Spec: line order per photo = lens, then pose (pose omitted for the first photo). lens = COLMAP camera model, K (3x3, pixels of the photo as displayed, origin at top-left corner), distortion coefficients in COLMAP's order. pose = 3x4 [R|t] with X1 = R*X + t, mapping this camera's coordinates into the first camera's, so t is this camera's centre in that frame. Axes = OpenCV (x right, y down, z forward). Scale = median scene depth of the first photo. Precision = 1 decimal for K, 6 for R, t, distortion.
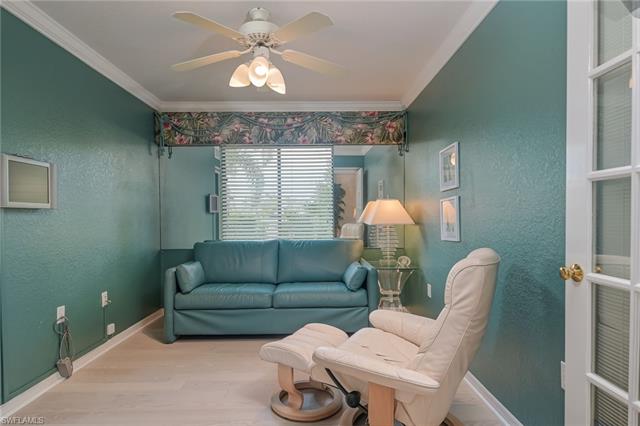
lens RADIAL K [[296.9, 0, 309.9], [0, 296.9, 218.2], [0, 0, 1]] dist [0.031098, -0.019727]
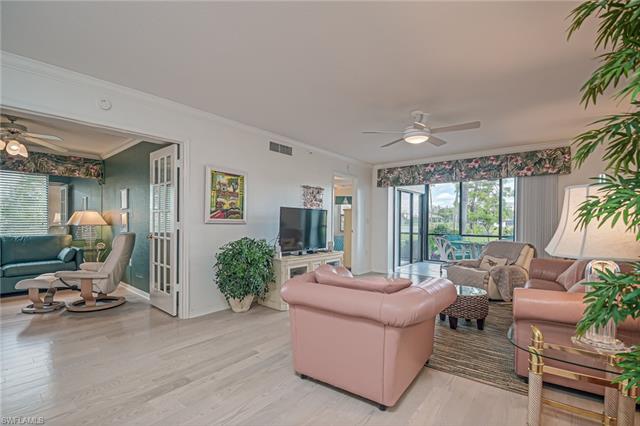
lens RADIAL K [[296.9, 0, 309.9], [0, 296.9, 218.2], [0, 0, 1]] dist [0.031098, -0.019727]
pose [[0.630537, 0.010830, 0.776084, -0.285588], [0.000305, 0.999899, -0.014201, 0.005510], [-0.776159, 0.009191, 0.630470, -1.084795]]
